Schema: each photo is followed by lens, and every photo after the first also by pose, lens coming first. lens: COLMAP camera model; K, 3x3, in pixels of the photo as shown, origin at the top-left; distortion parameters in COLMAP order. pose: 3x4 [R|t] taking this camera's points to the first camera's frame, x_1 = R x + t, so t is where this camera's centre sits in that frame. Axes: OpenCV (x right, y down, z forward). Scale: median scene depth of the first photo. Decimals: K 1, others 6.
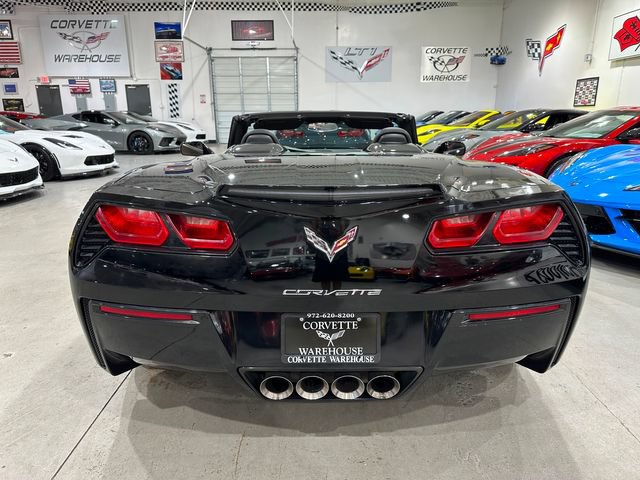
lens RADIAL K [[450.2, 0, 319.1], [0, 450.2, 241.6], [0, 0, 1]] dist [0.010648, -0.022039]
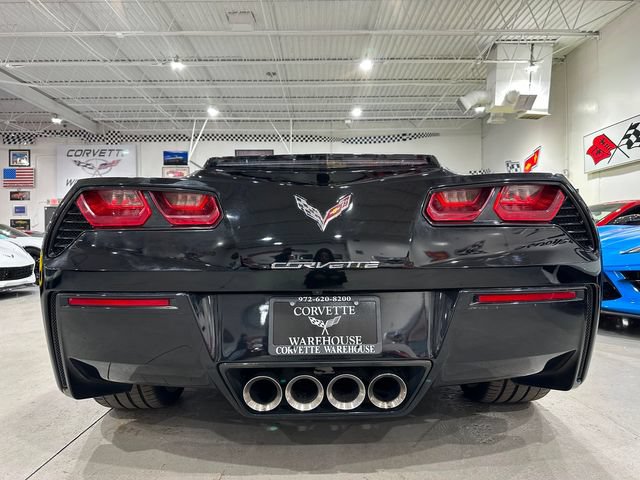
lens RADIAL K [[450.2, 0, 320.3], [0, 450.2, 243.7], [0, 0, 1]] dist [0.010648, -0.022039]
pose [[0.999918, -0.008463, 0.009584, 0.001171], [0.010716, 0.963577, -0.267216, 0.035934], [-0.006973, 0.267297, 0.963589, 0.012667]]
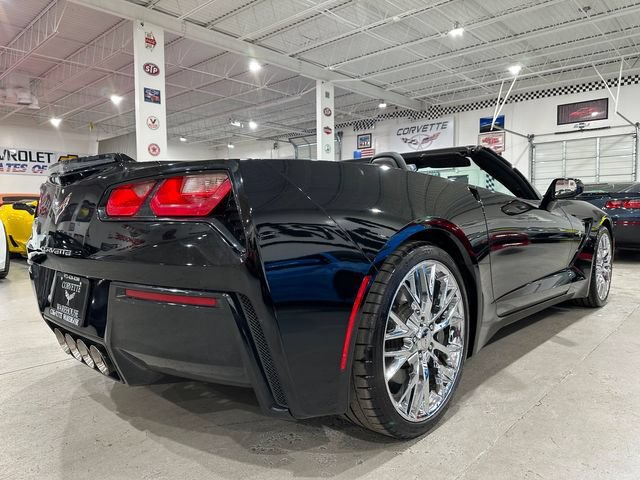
lens RADIAL K [[450.2, 0, 326.7], [0, 450.2, 243.6], [0, 0, 1]] dist [0.010648, -0.022039]
pose [[0.739125, 0.042382, -0.672234, 0.152064], [-0.175937, 0.975519, -0.131940, 0.014237], [0.650186, 0.215791, 0.728487, 0.068796]]
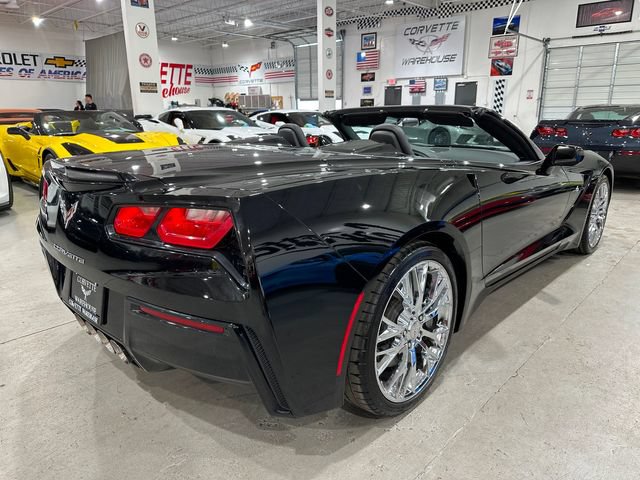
lens RADIAL K [[450.2, 0, 325.9], [0, 450.2, 242.6], [0, 0, 1]] dist [0.010648, -0.022039]
pose [[0.736163, 0.185875, -0.650780, 0.153675], [-0.180730, 0.980620, 0.075641, -0.015607], [0.652227, 0.061931, 0.755489, 0.059980]]
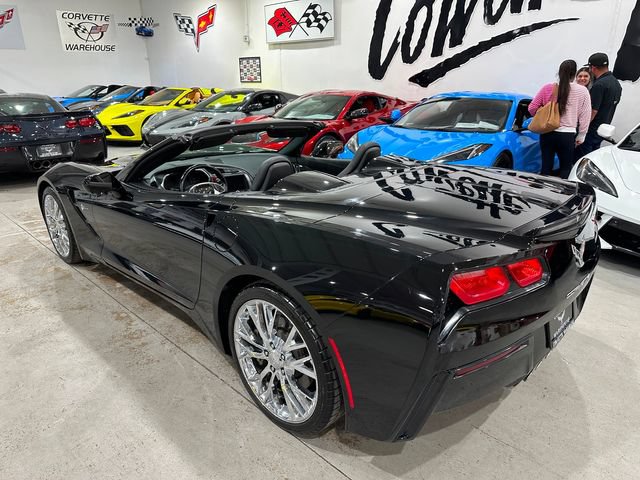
lens RADIAL K [[450.2, 0, 320.8], [0, 450.2, 240.0], [0, 0, 1]] dist [0.010648, -0.022039]
pose [[0.696300, -0.242465, 0.675557, -0.164378], [0.198561, 0.969552, 0.143325, -0.041334], [-0.689739, 0.034342, 0.723243, 0.063071]]
